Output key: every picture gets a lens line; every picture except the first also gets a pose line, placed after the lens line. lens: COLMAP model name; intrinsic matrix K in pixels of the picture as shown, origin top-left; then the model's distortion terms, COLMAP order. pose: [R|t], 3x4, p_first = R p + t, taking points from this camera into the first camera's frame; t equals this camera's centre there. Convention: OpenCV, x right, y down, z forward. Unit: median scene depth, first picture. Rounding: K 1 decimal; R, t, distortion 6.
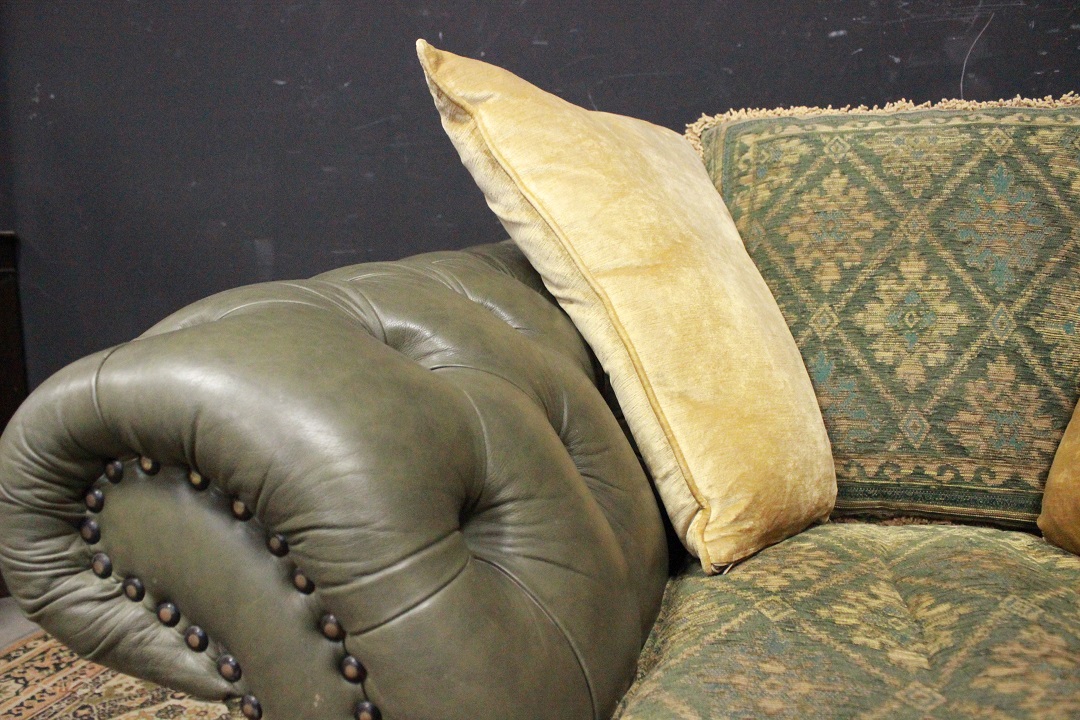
lens RADIAL K [[897.1, 0, 534.5], [0, 897.1, 374.2], [0, 0, 1]] dist [-0.173087, 0.145806]
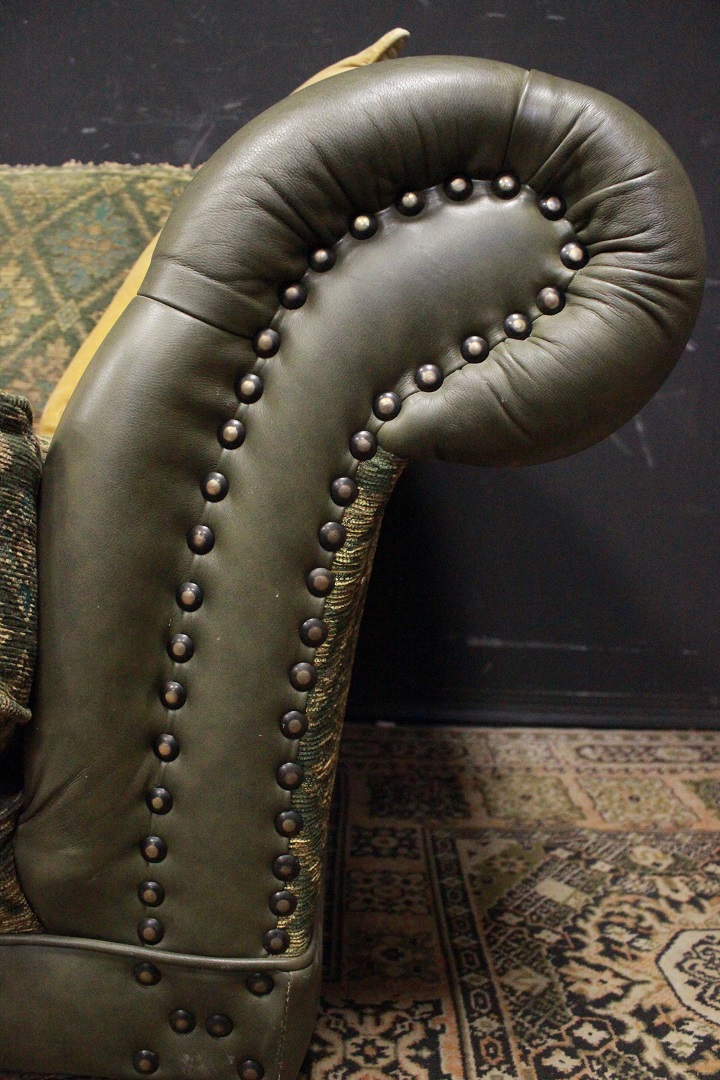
lens RADIAL K [[897.1, 0, 378.4], [0, 897.1, 533.2], [0, 0, 1]] dist [-0.173087, 0.145806]
pose [[0.956492, 0.036683, 0.289444, 0.617115], [-0.017576, 0.997507, -0.068338, 0.315115], [-0.291230, 0.060278, 0.954752, -0.247563]]
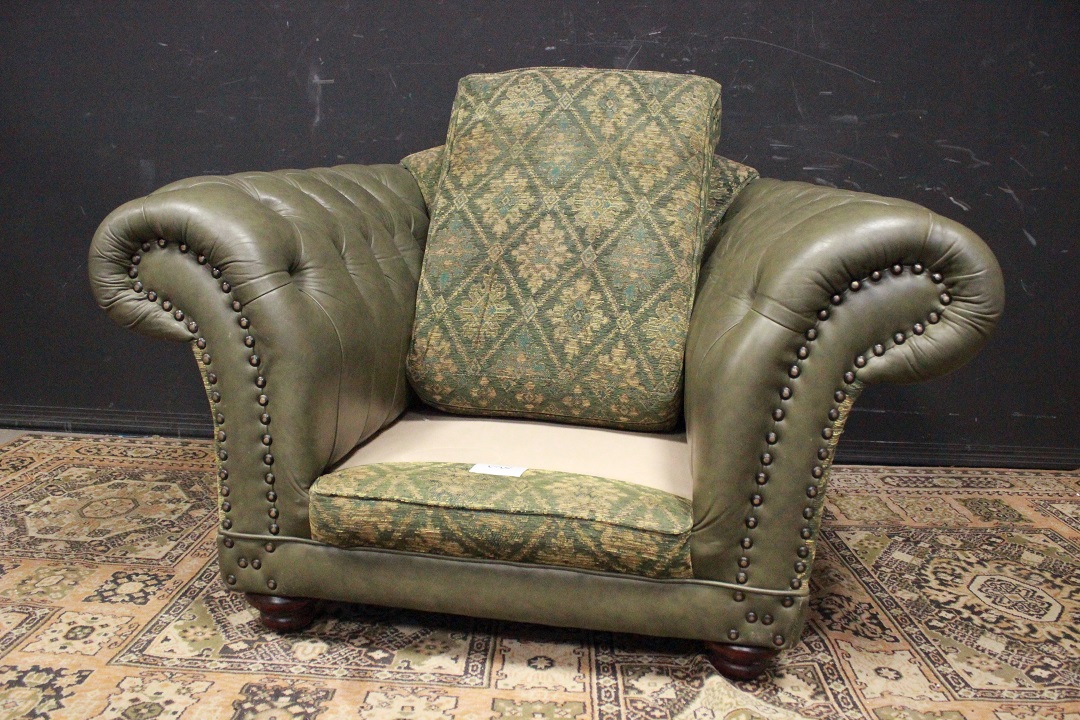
lens RADIAL K [[897.1, 0, 545.2], [0, 897.1, 374.3], [0, 0, 1]] dist [-0.173087, 0.145806]
pose [[0.987021, 0.025578, 0.158543, 0.136969], [-0.034501, 0.997956, 0.053786, 0.168439], [-0.156843, -0.058558, 0.985886, -0.899851]]
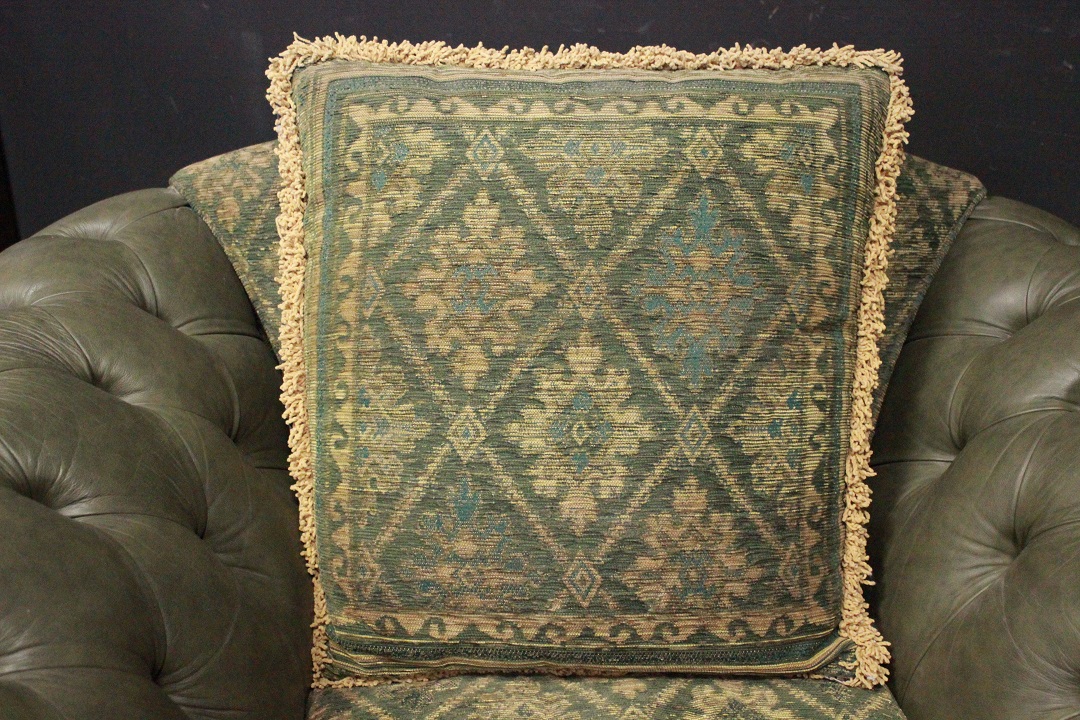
lens RADIAL K [[1245.7, 0, 538.9], [0, 1245.7, 368.5], [0, 0, 1]] dist [-0.153308, 0.000000]
pose [[0.947936, -0.114741, 0.297071, 0.087806], [0.016885, 0.949633, 0.312909, -0.467406], [-0.318012, -0.291602, 0.902129, 0.059811]]
